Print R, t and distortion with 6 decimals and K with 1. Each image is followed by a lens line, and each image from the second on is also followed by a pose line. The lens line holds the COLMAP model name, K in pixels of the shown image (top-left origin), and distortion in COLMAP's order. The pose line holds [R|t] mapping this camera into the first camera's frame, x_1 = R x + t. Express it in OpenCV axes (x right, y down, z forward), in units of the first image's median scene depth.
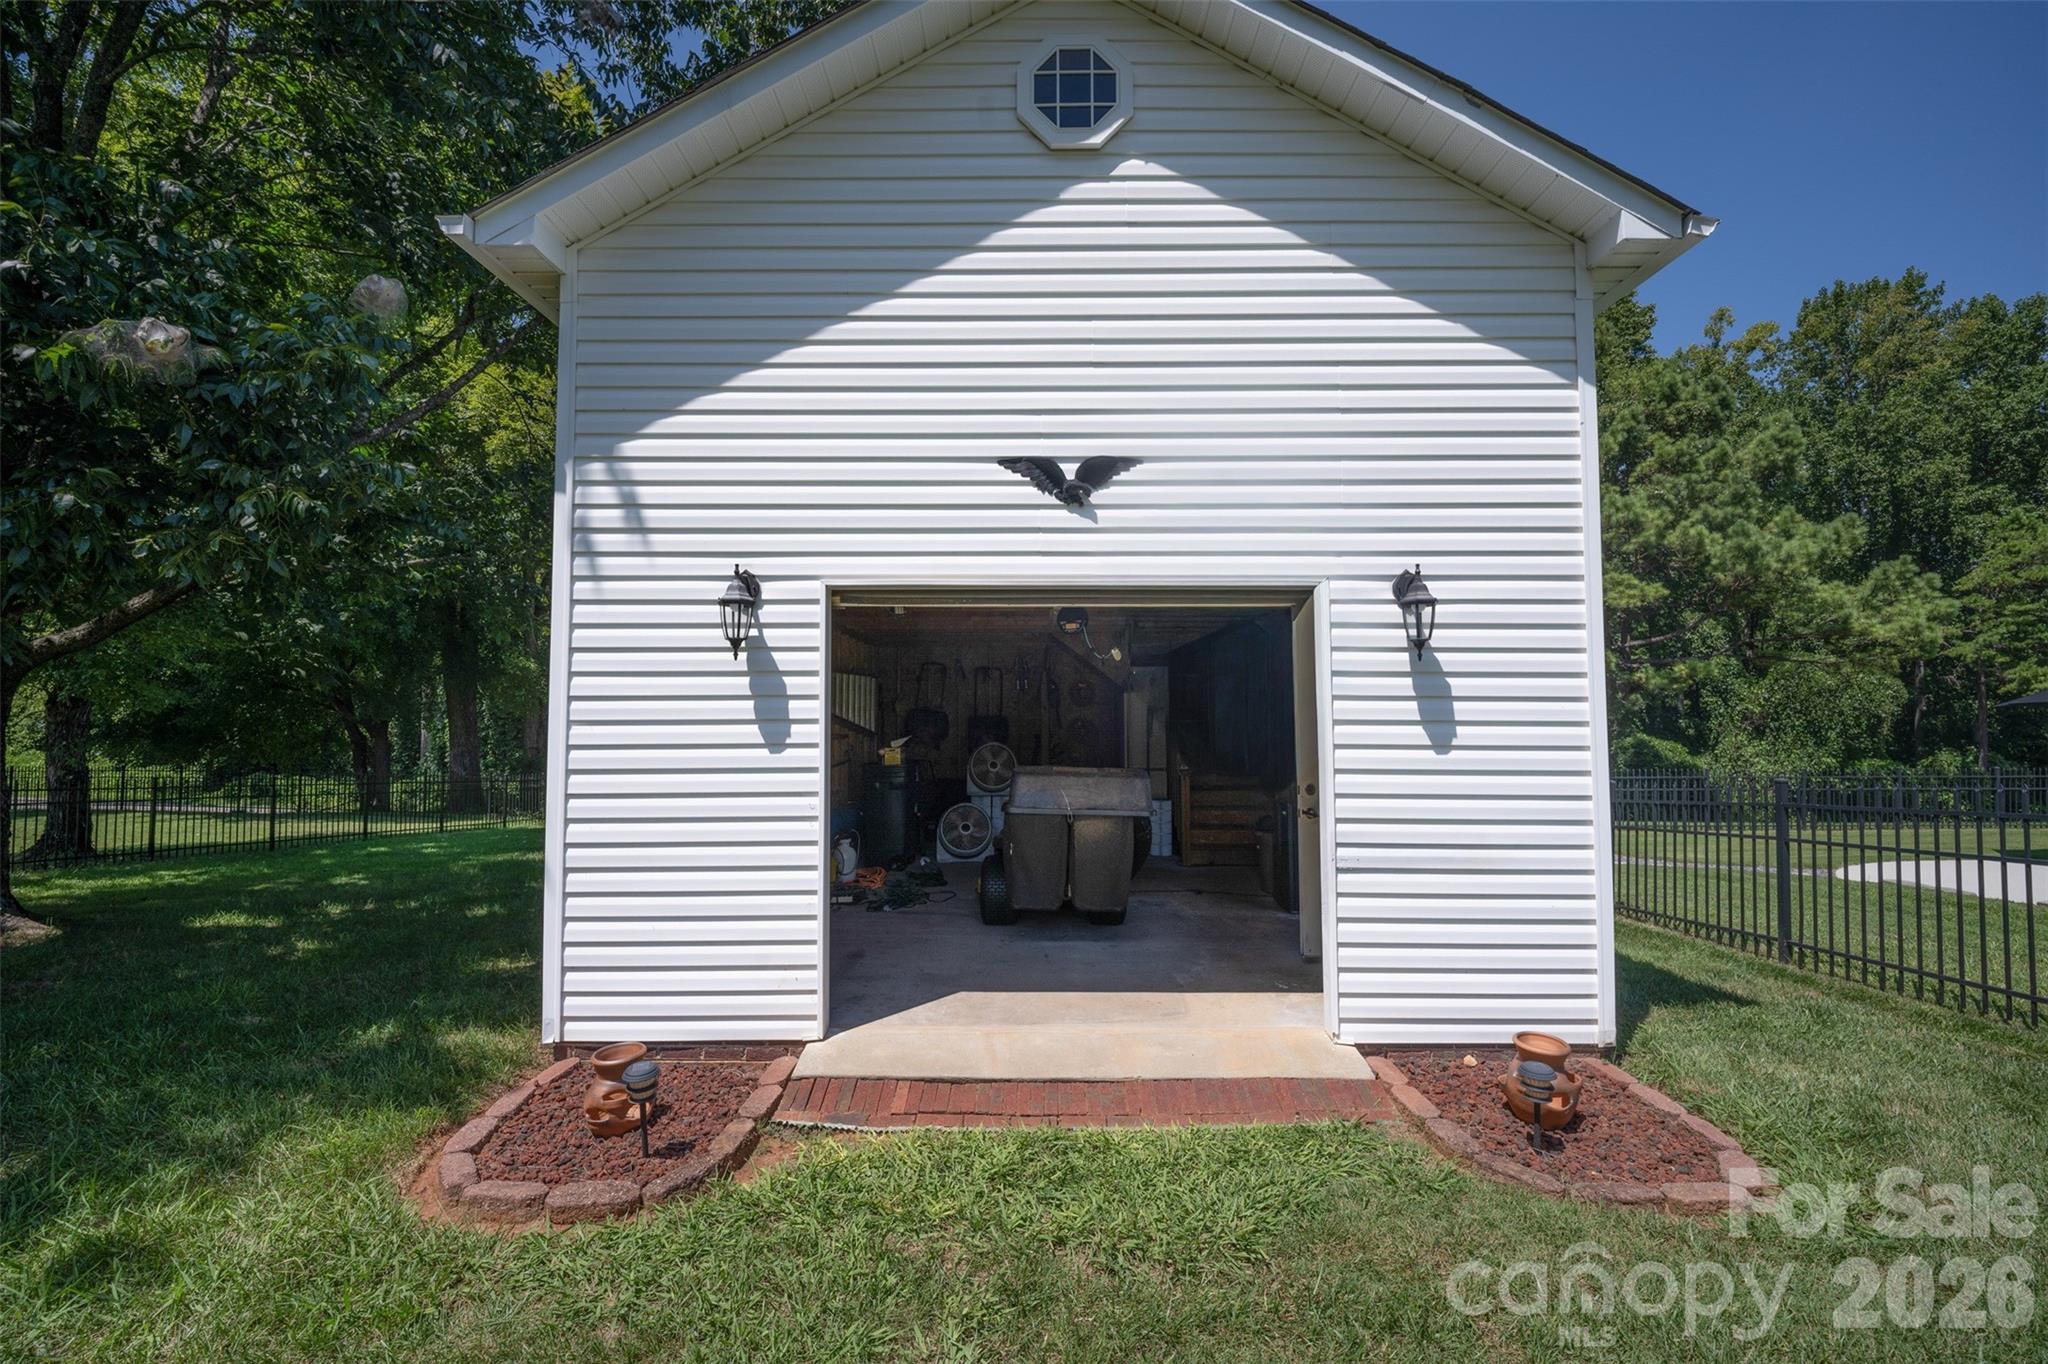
lens RADIAL K [[845.9, 0, 1051.3], [0, 845.9, 692.7], [0, 0, 1]] dist [-0.003698, -0.001098]
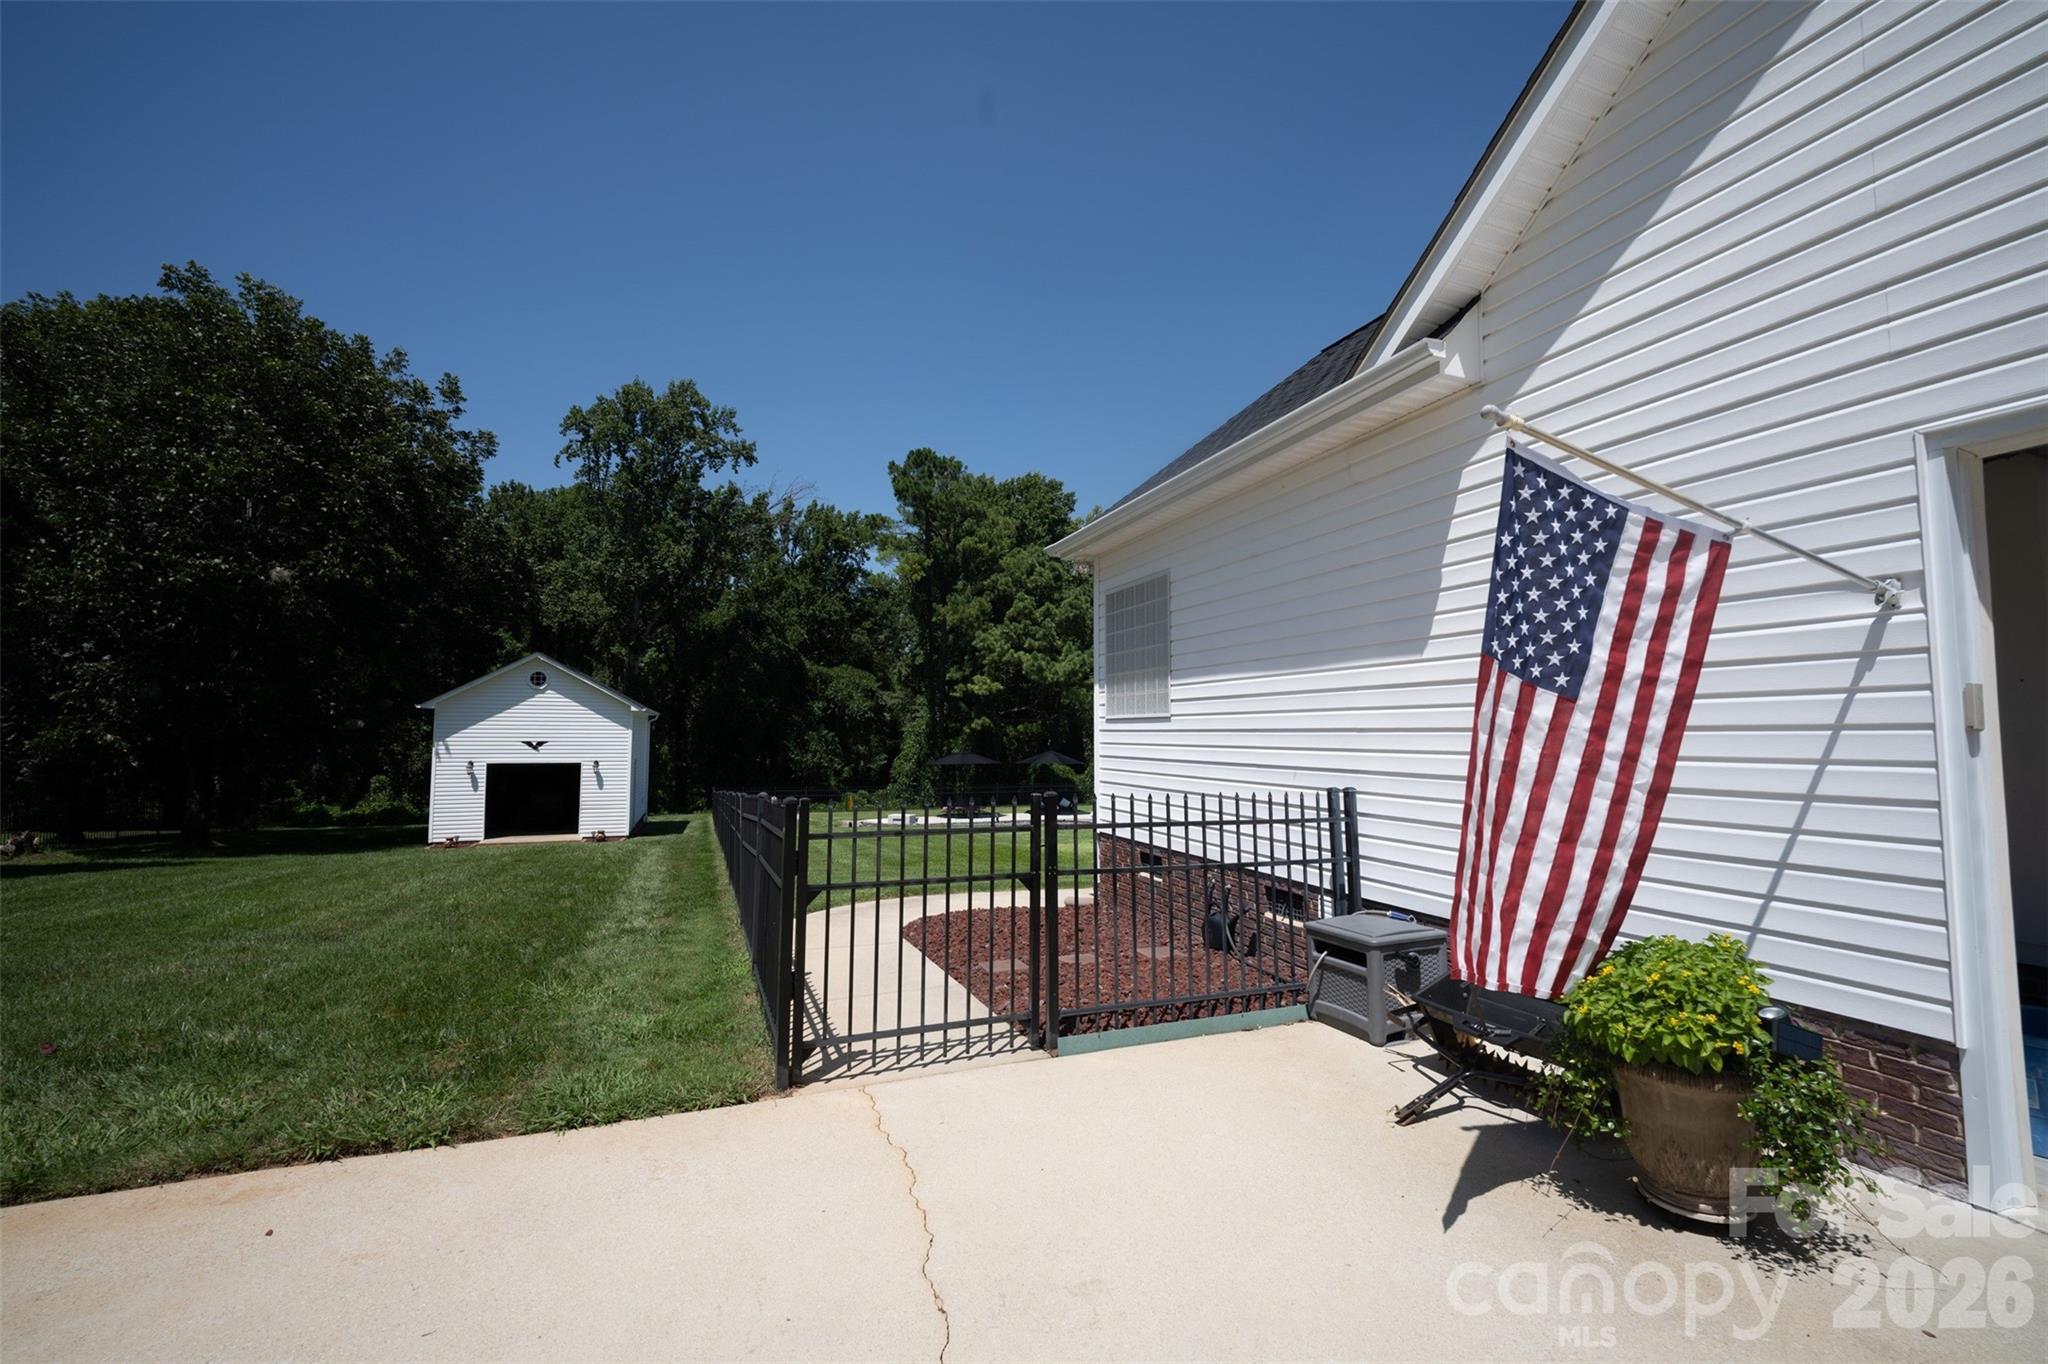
lens RADIAL K [[845.9, 0, 1051.3], [0, 845.9, 692.7], [0, 0, 1]] dist [-0.003698, -0.001098]
pose [[0.930679, 0.024897, 0.364989, 0.155713], [-0.018787, 0.999618, -0.020281, -0.072059], [-0.365354, 0.012018, 0.930791, -0.745142]]
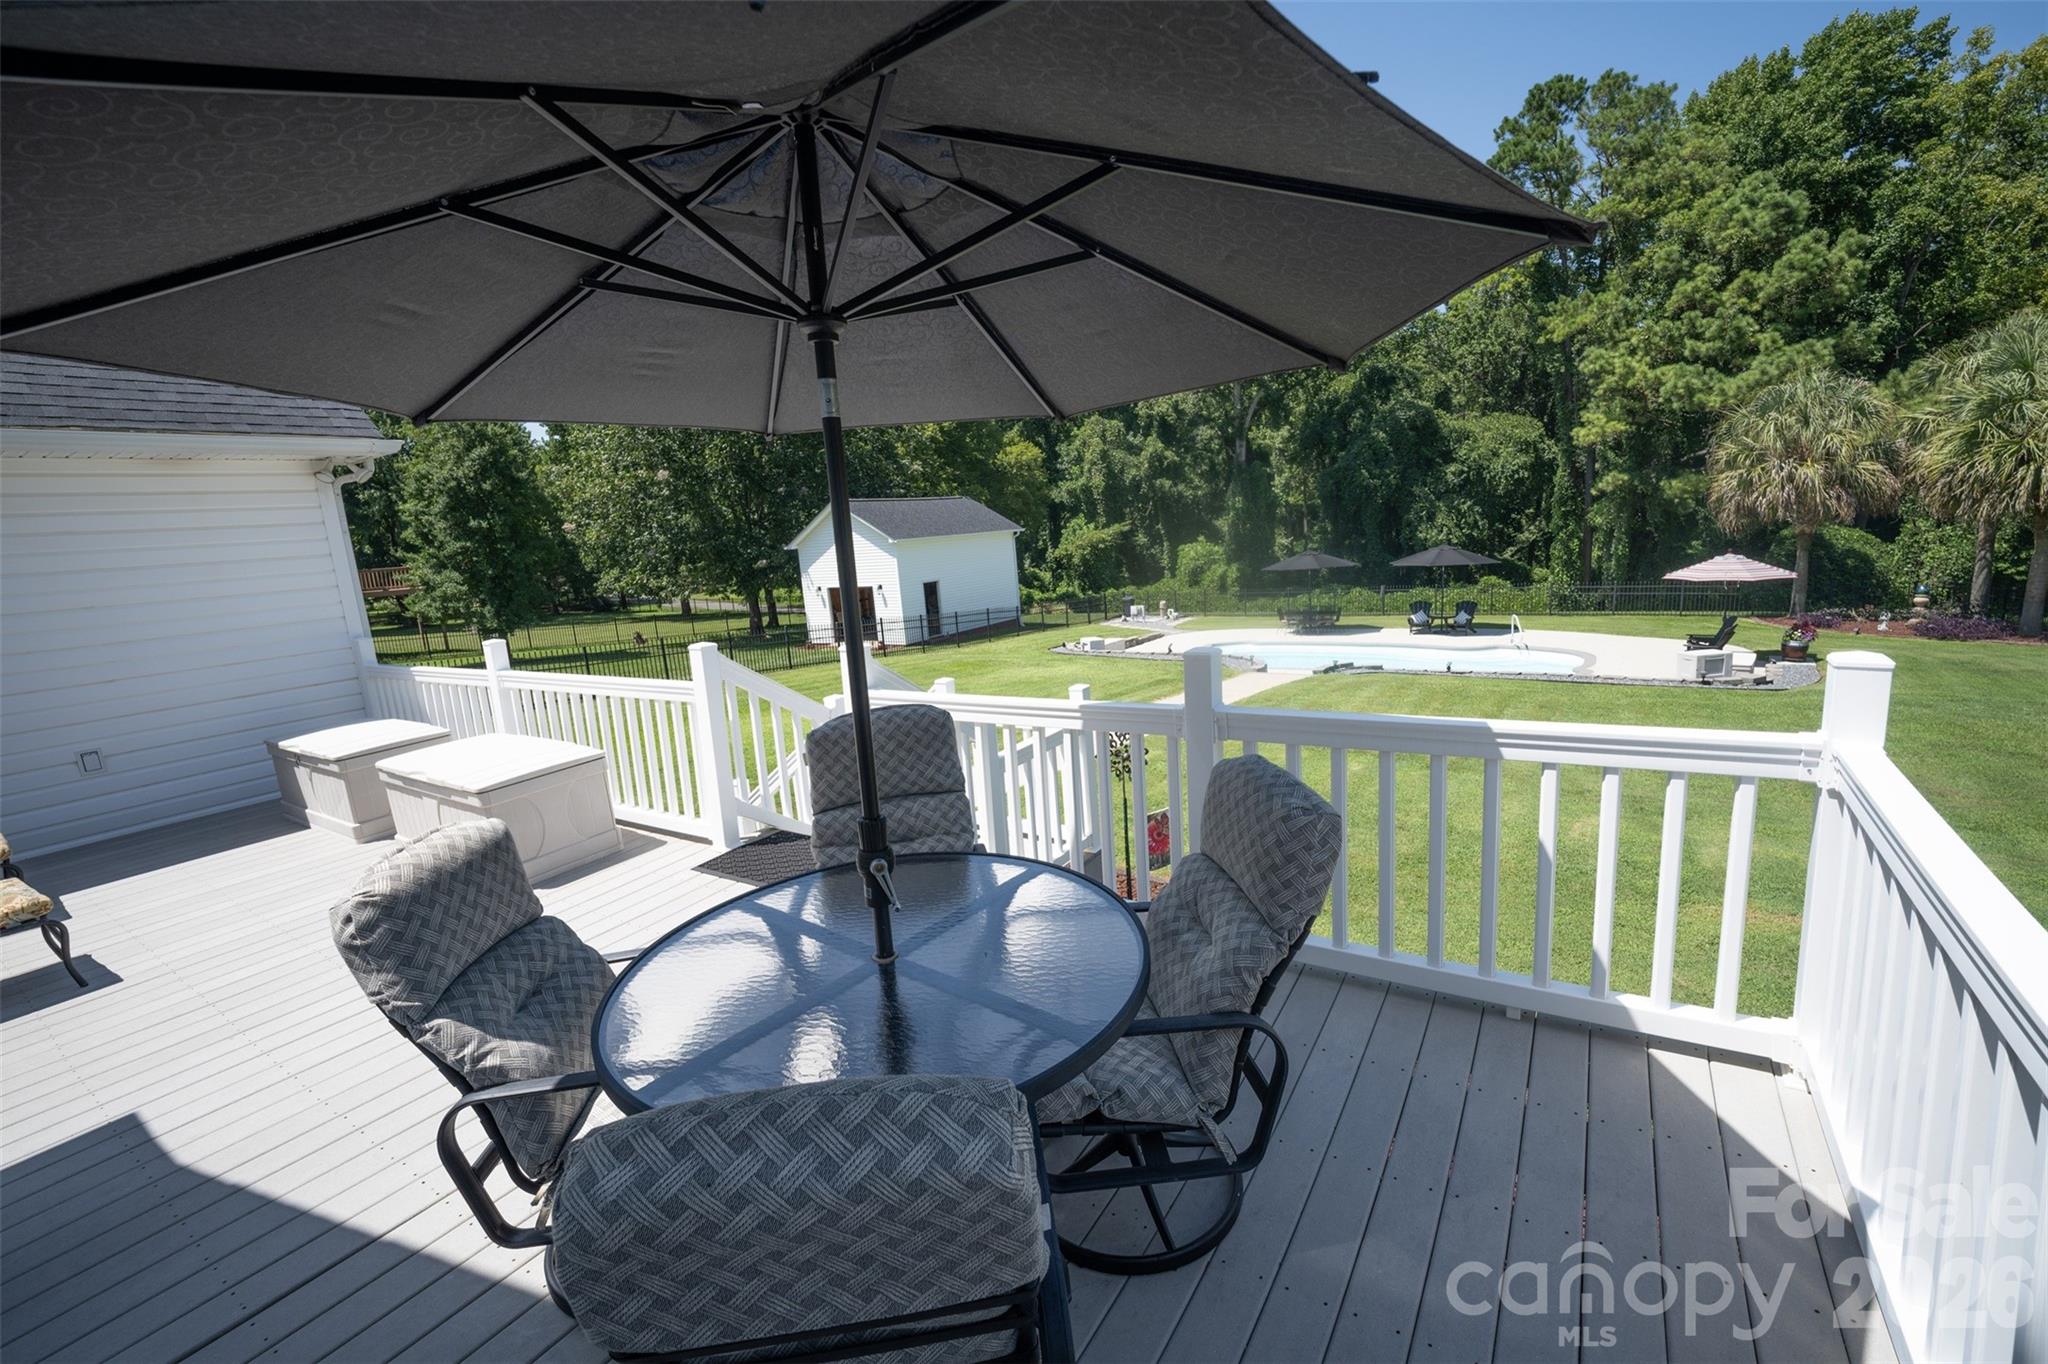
lens RADIAL K [[845.9, 0, 1051.3], [0, 845.9, 692.7], [0, 0, 1]] dist [-0.003698, -0.001098]
pose [[0.846405, 0.044241, -0.530698, 0.695873], [0.089599, 0.970506, 0.223806, -0.093209], [0.524947, -0.236981, 0.817478, -0.554544]]
